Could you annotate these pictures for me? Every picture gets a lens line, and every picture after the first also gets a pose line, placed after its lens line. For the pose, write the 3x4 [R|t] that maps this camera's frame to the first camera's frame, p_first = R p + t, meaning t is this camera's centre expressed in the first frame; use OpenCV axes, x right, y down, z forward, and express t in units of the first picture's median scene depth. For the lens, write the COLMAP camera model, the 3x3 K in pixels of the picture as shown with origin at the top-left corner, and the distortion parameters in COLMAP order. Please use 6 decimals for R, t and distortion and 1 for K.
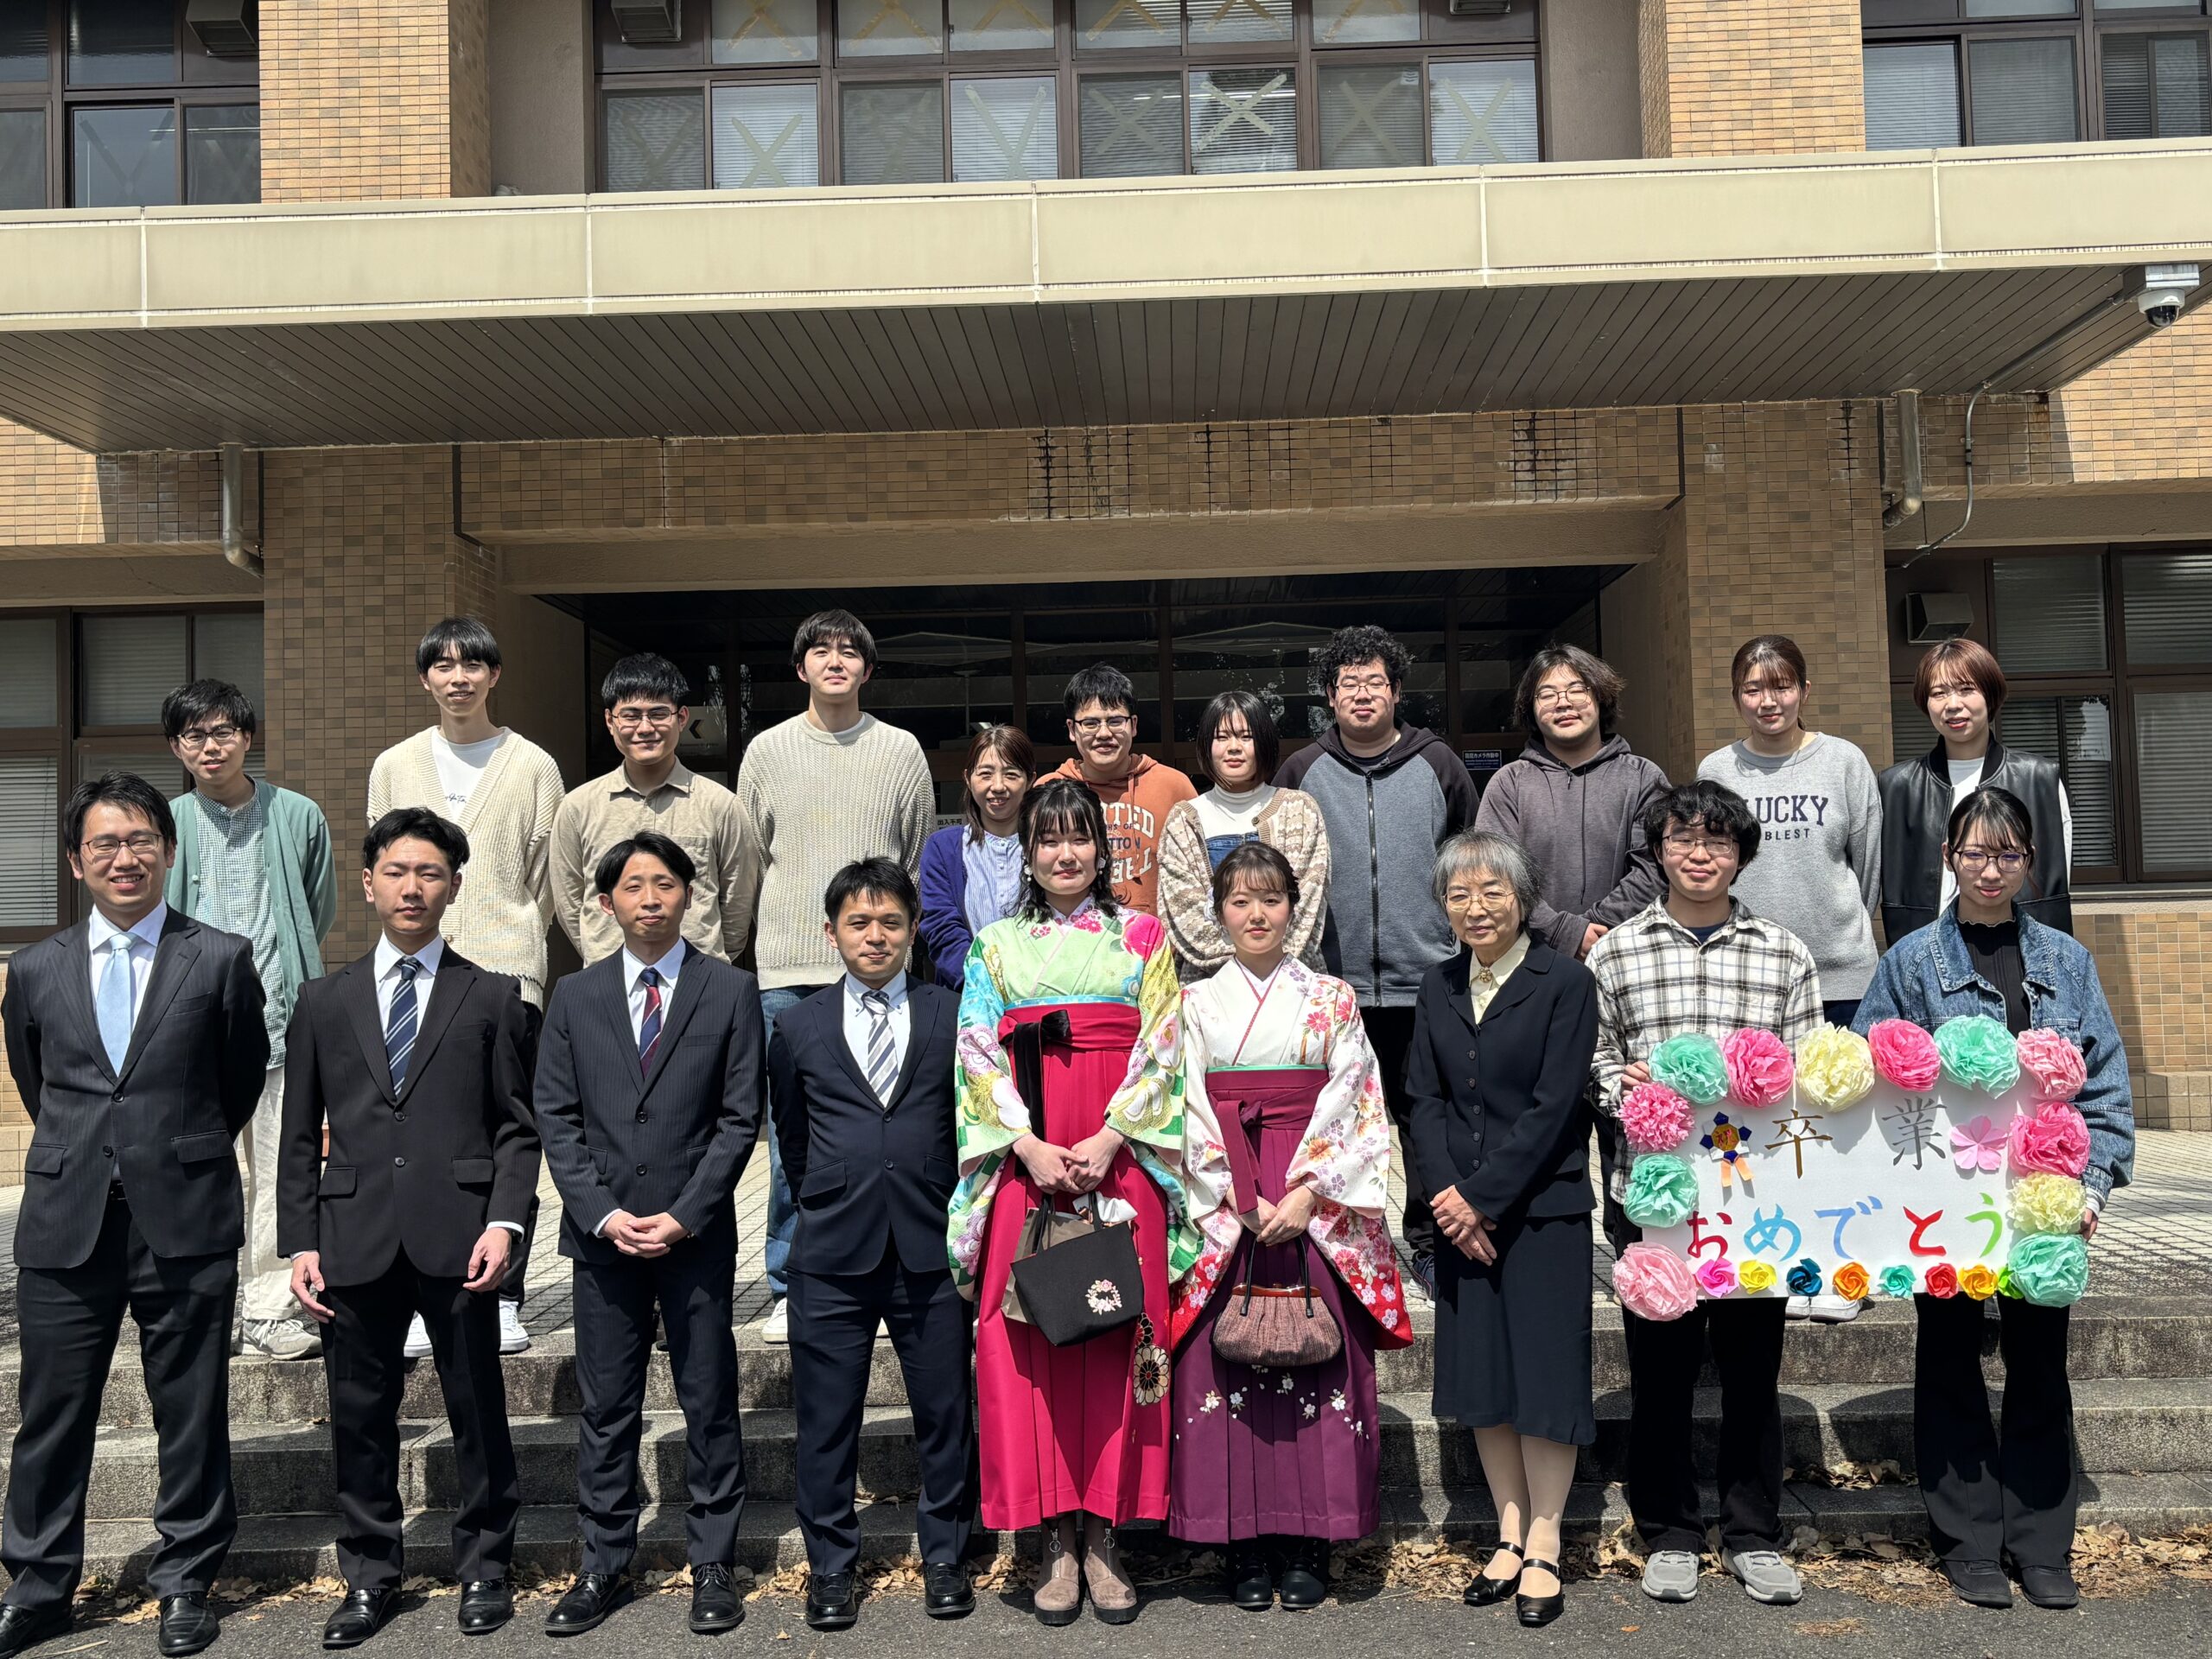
lens RADIAL K [[2150.0, 0, 1116.1], [0, 2150.0, 810.5], [0, 0, 1]] dist [0.017549, 0.019793]
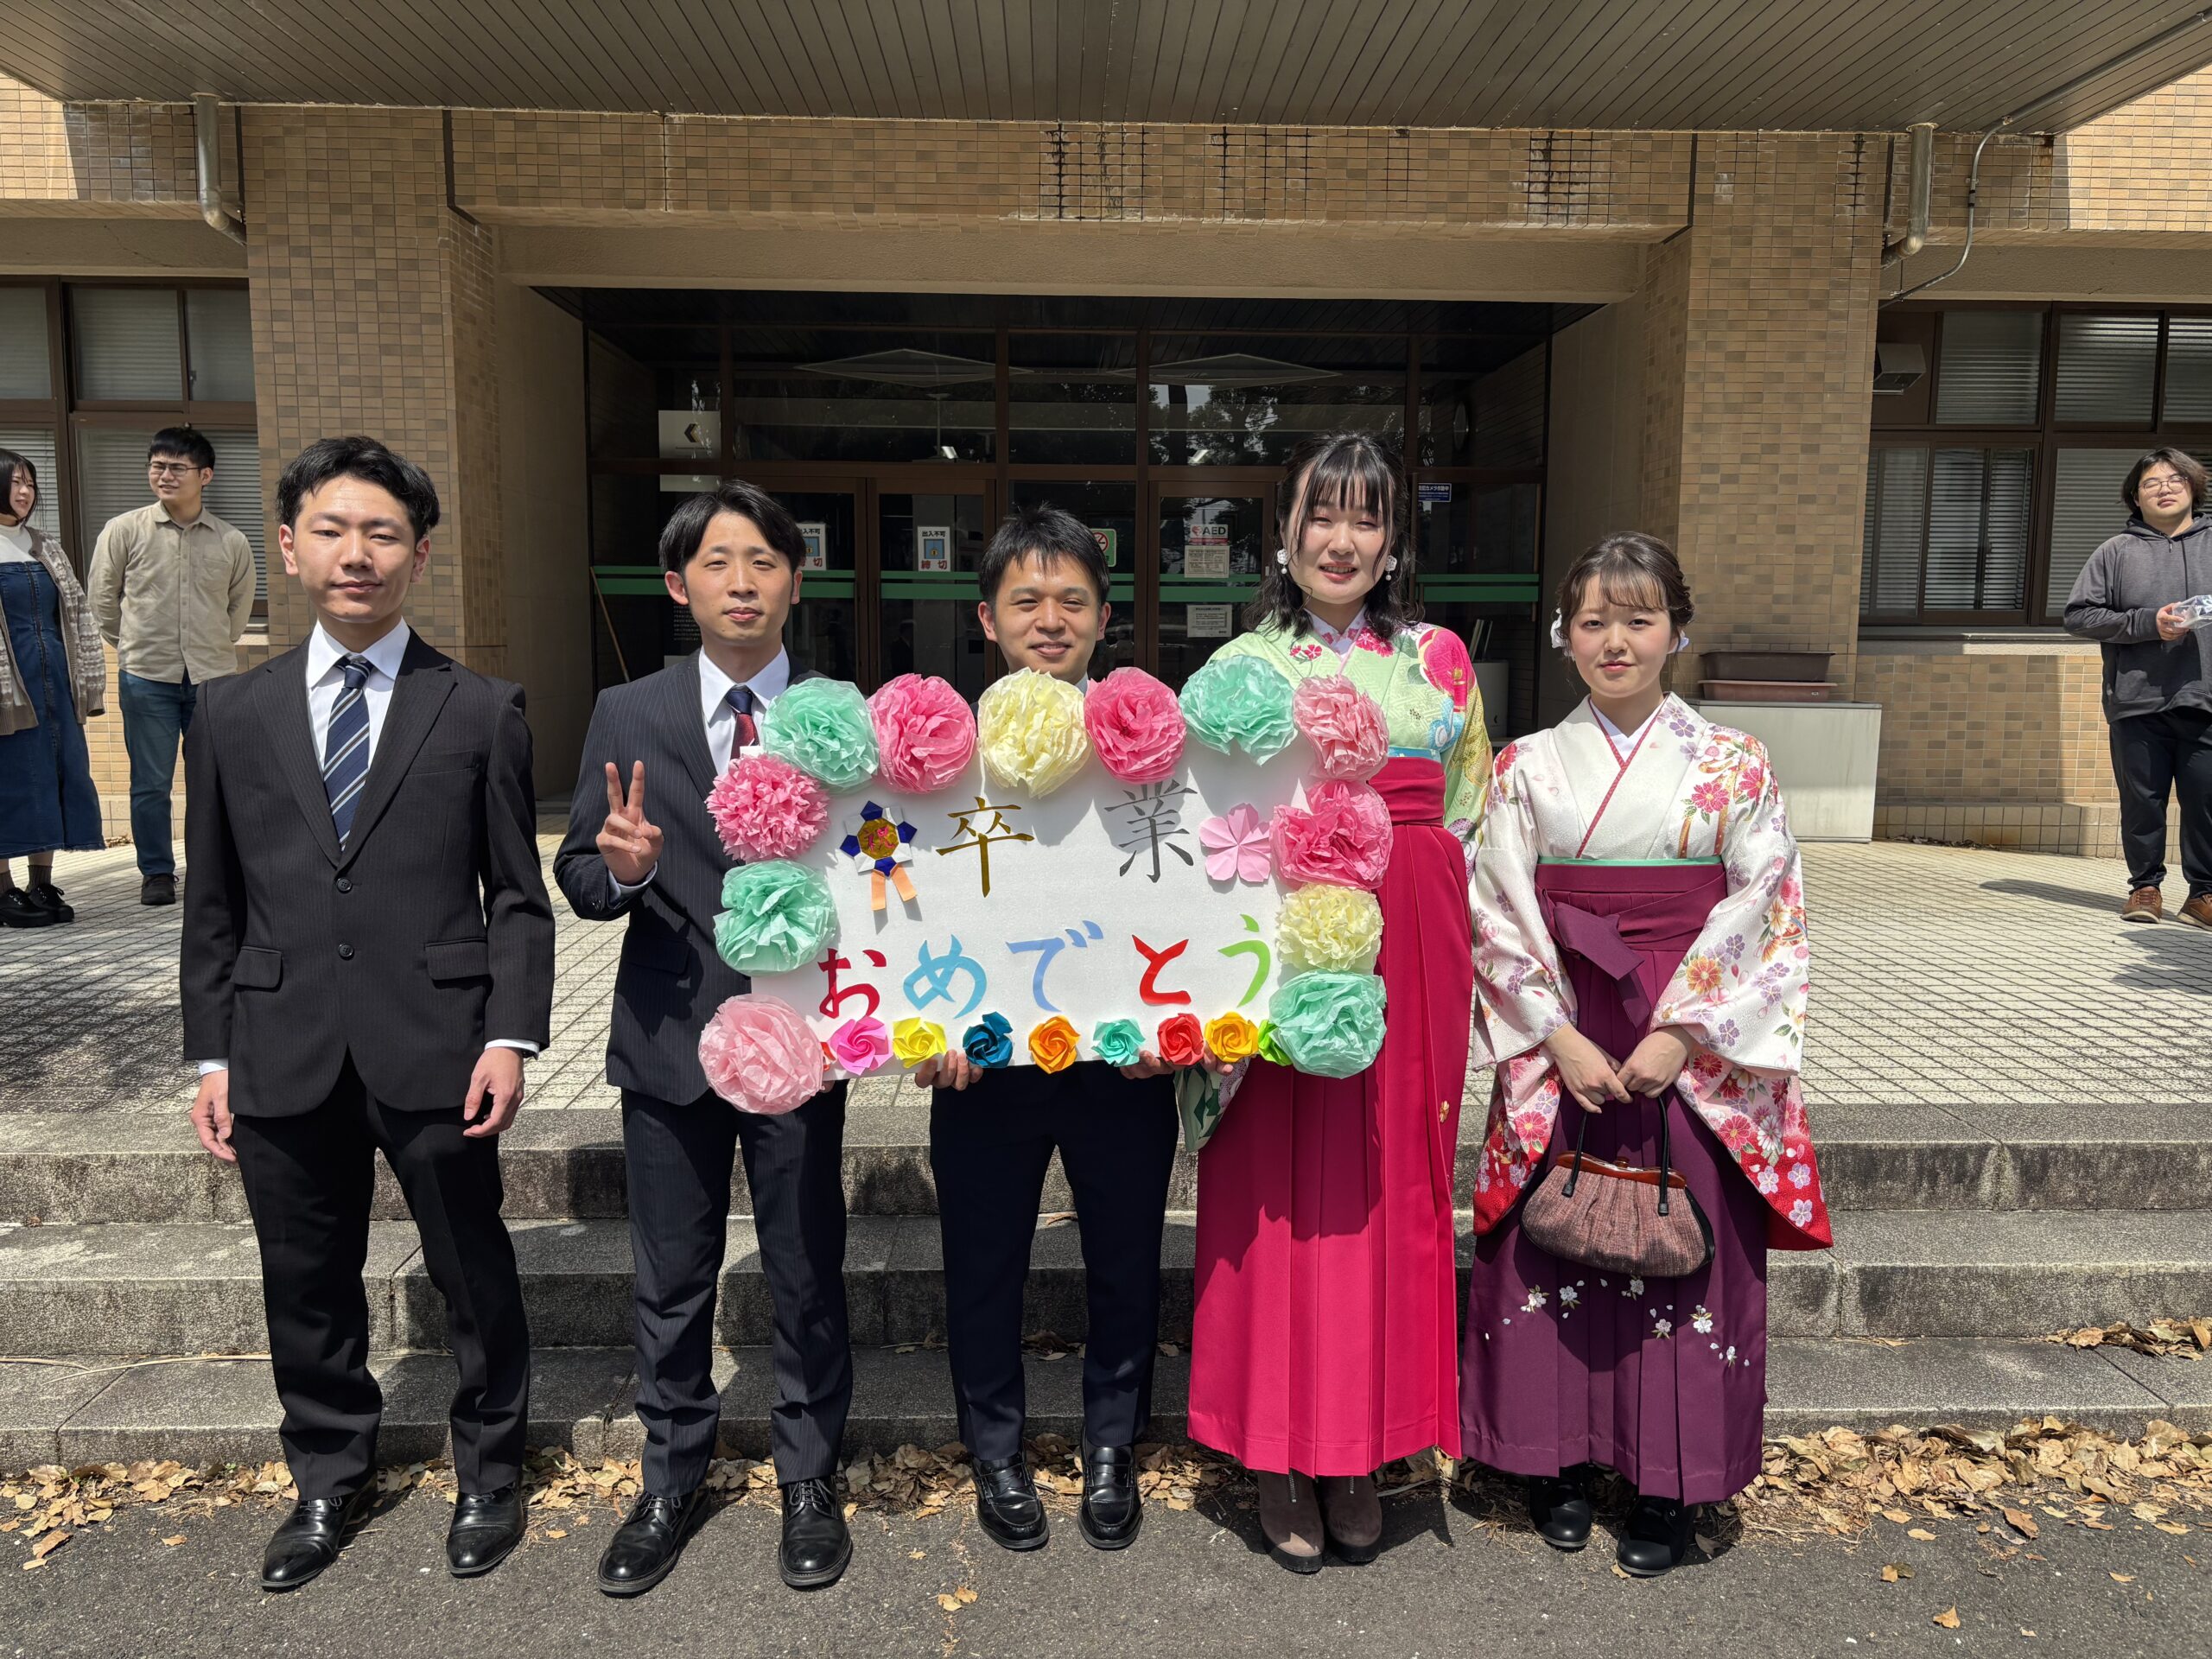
lens RADIAL K [[1674.4, 0, 1102.5], [0, 1674.4, 831.7], [0, 0, 1]] dist [0.064854, -0.069148]
pose [[0.997936, 0.026957, 0.058285, -0.049805], [-0.036390, 0.985219, 0.167387, 0.010254], [-0.052911, -0.169163, 0.984167, 0.186133]]
